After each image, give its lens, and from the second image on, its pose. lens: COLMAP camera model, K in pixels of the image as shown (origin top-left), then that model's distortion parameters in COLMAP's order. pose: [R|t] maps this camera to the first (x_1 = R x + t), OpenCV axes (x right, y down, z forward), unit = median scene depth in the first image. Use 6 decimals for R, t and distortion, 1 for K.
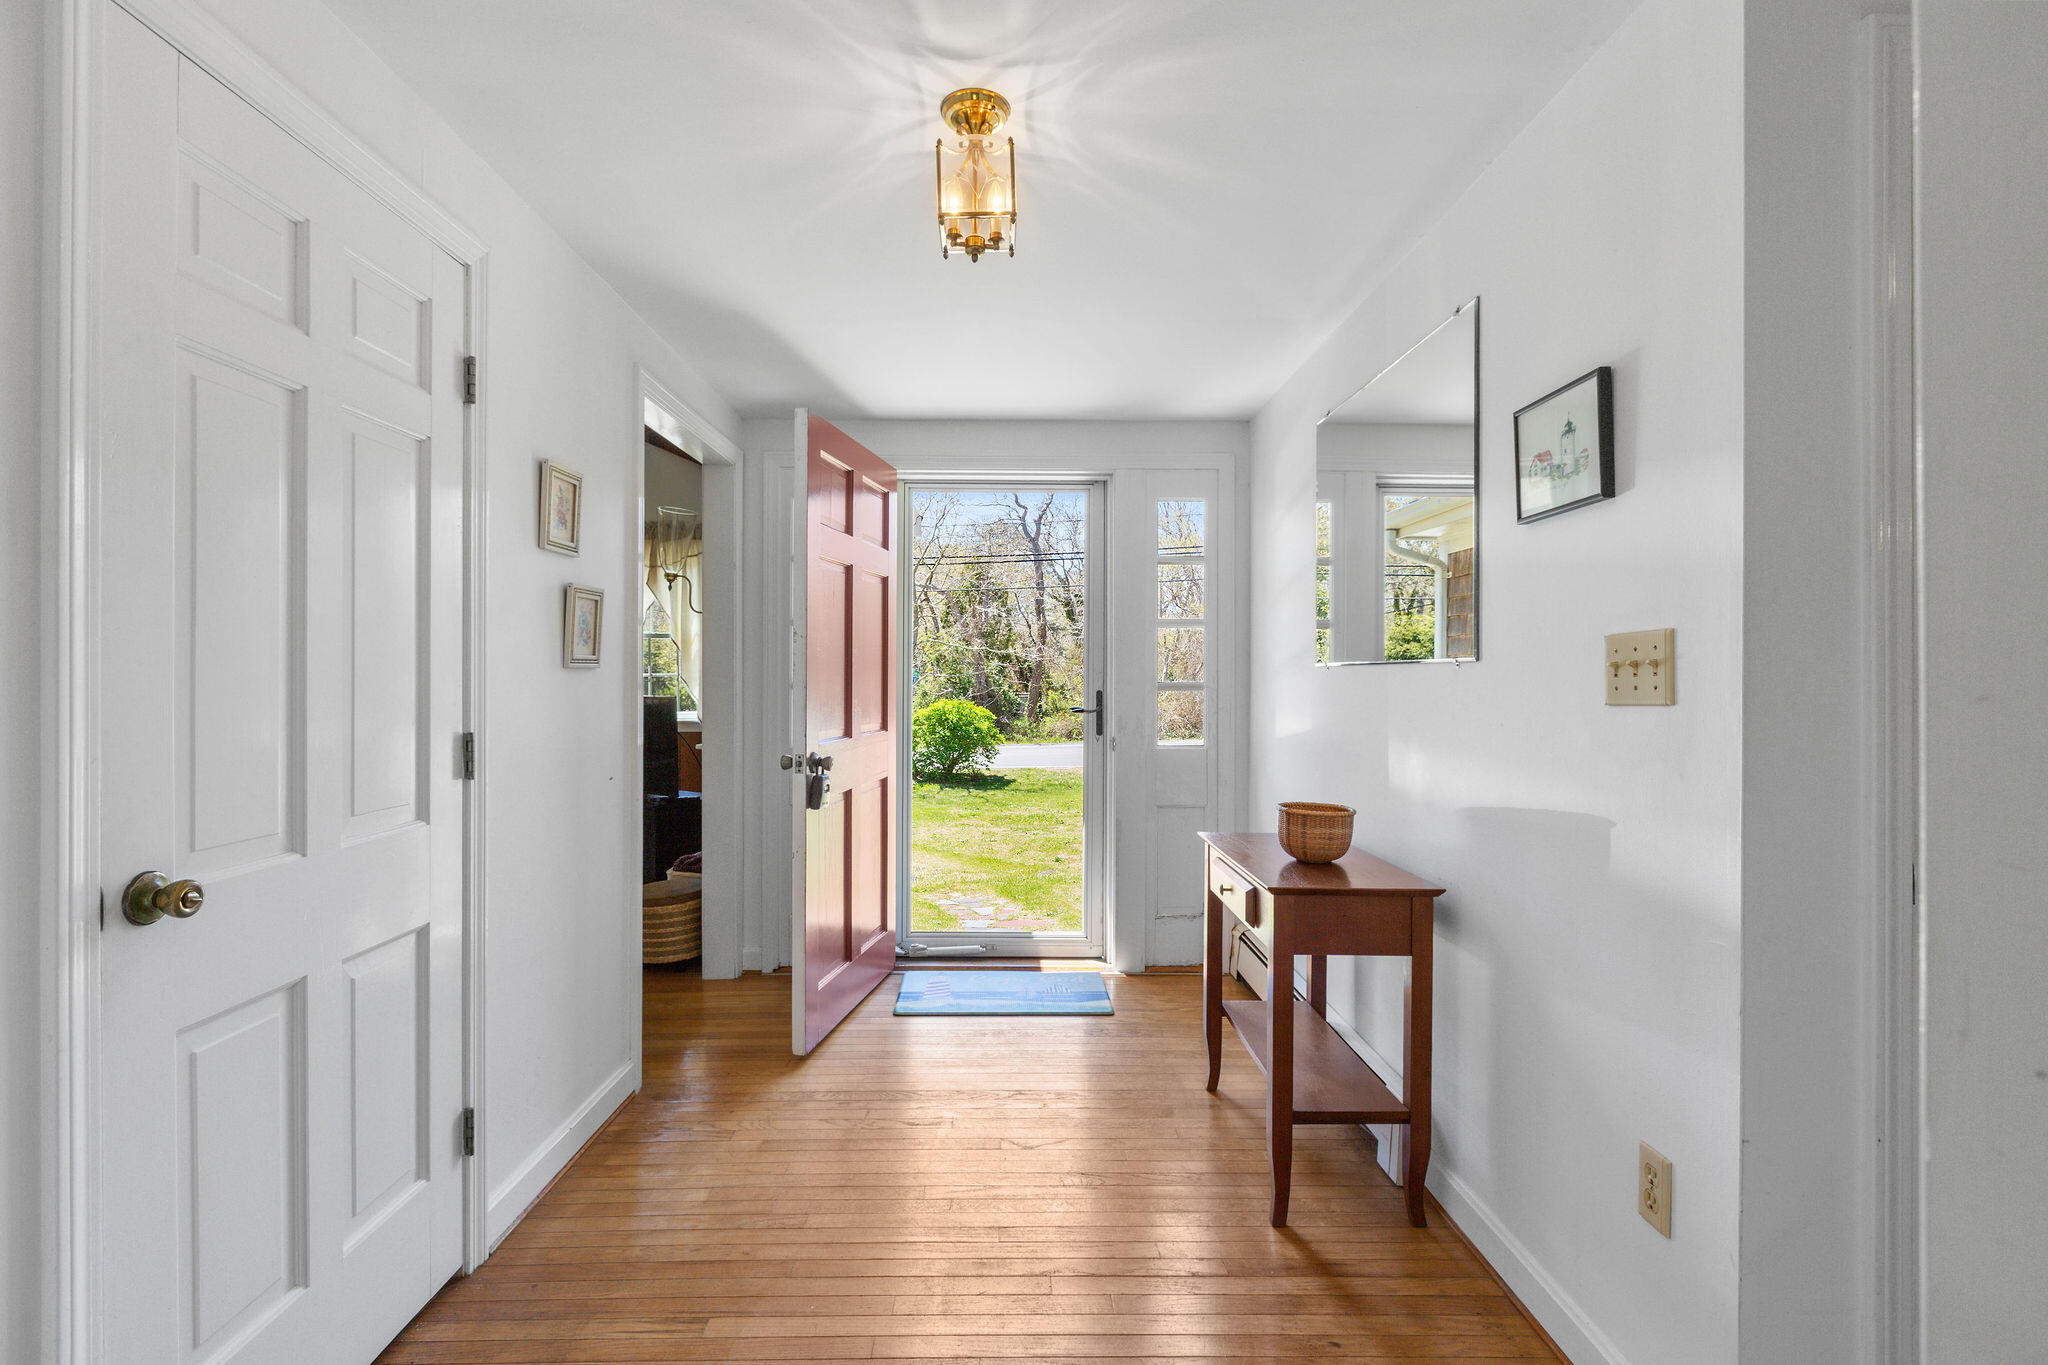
lens RADIAL K [[960.4, 0, 1020.5], [0, 960.4, 683.5], [0, 0, 1]] dist [-0.006725, 0.000505]
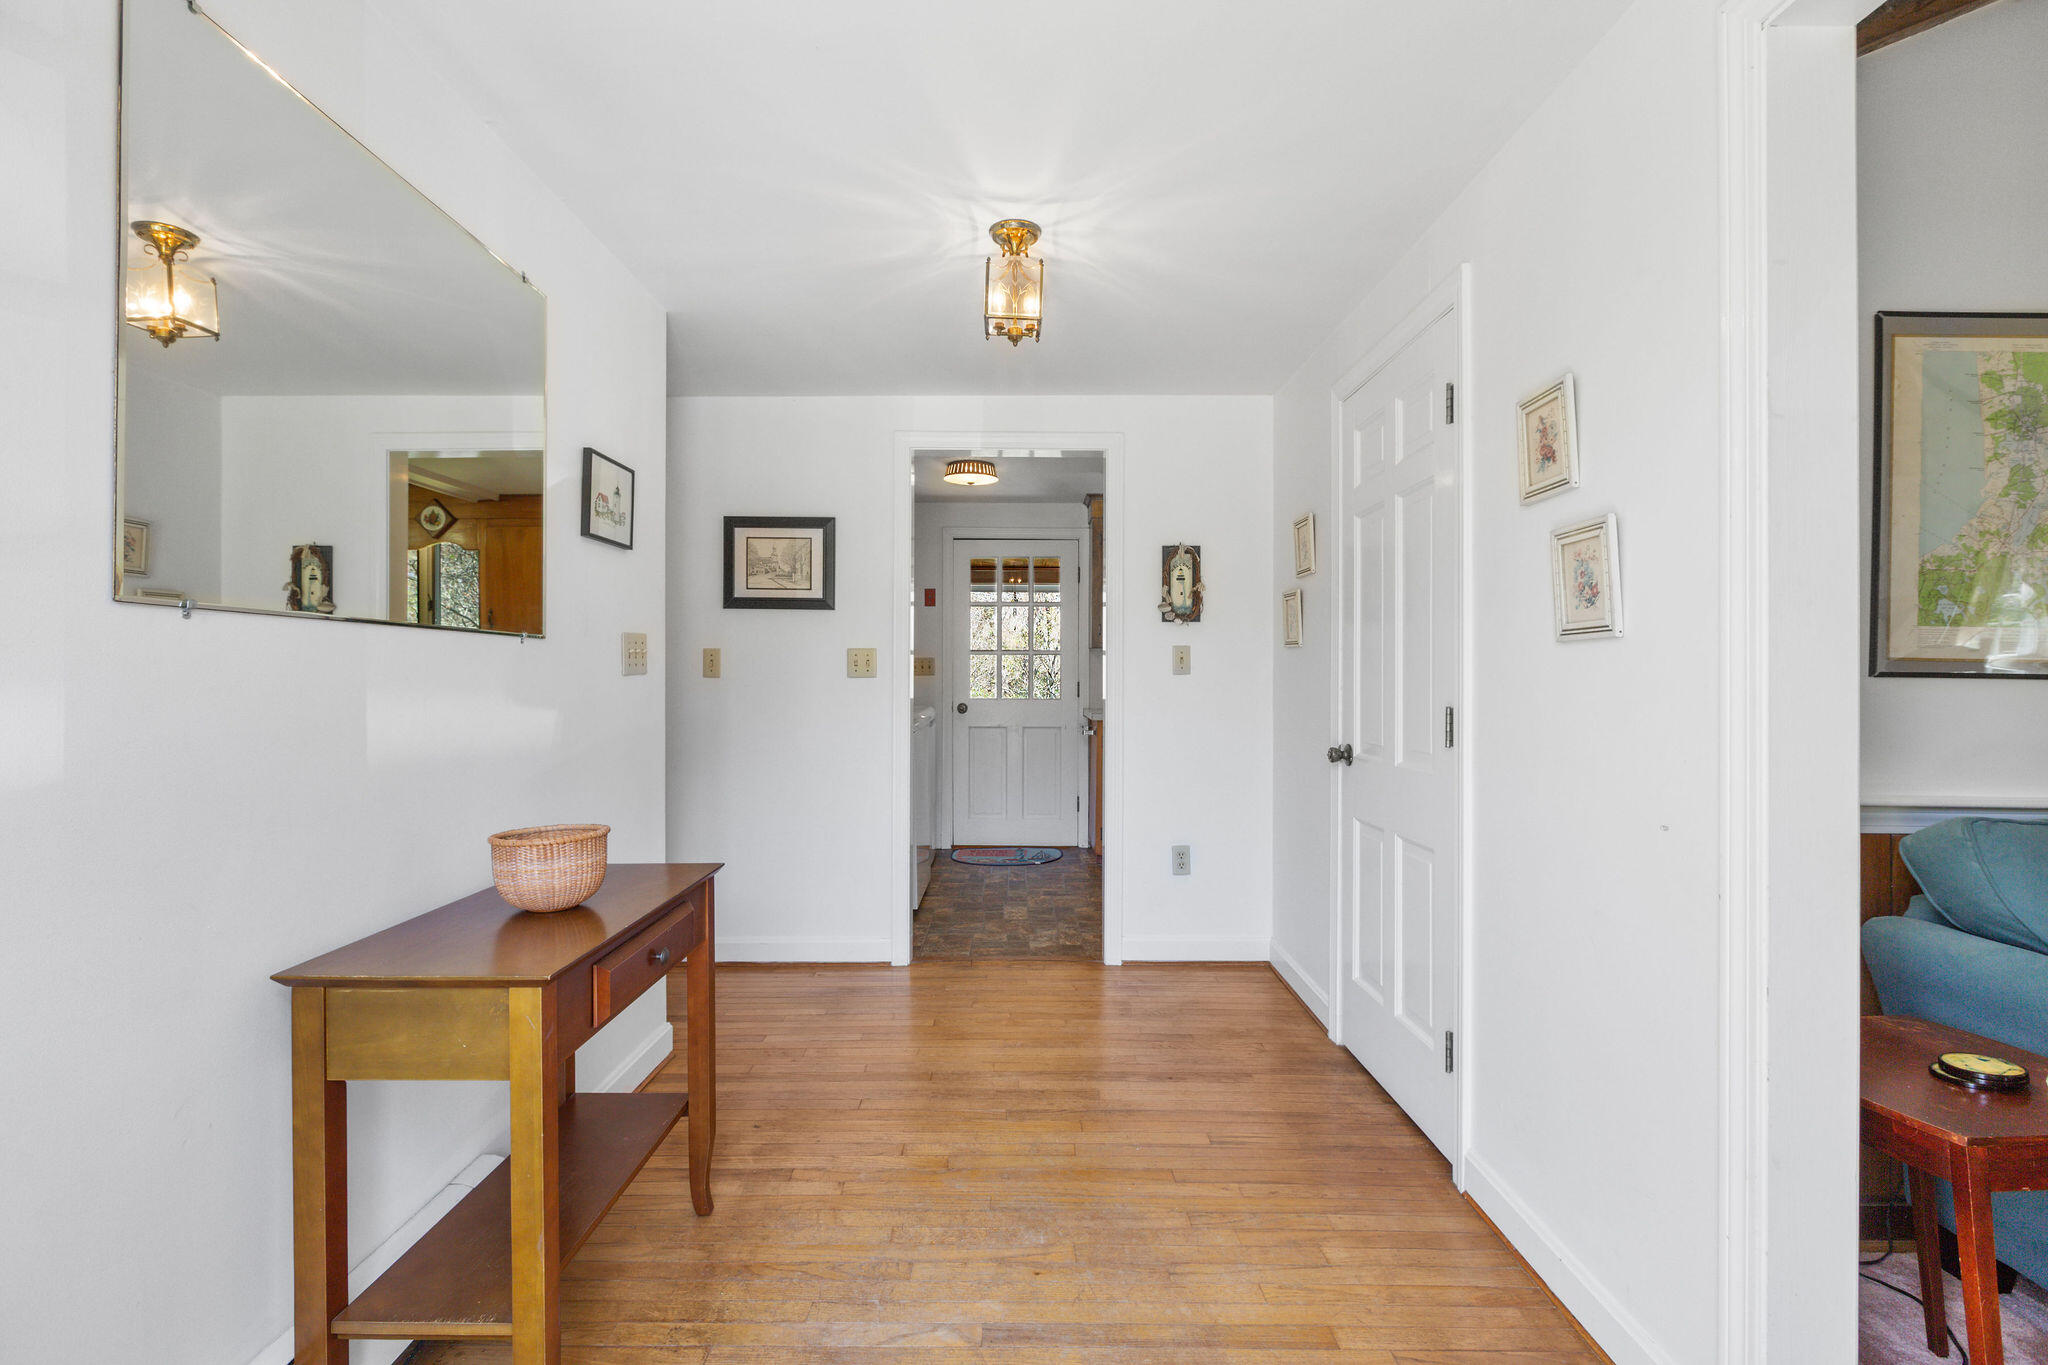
lens RADIAL K [[960.4, 0, 1024.6], [0, 960.4, 679.1], [0, 0, 1]] dist [-0.006725, 0.000505]
pose [[-0.999921, -0.005851, 0.011105, -0.076991], [-0.005864, 0.999982, -0.001140, 0.025190], [-0.011098, -0.001205, -0.999938, 2.280317]]
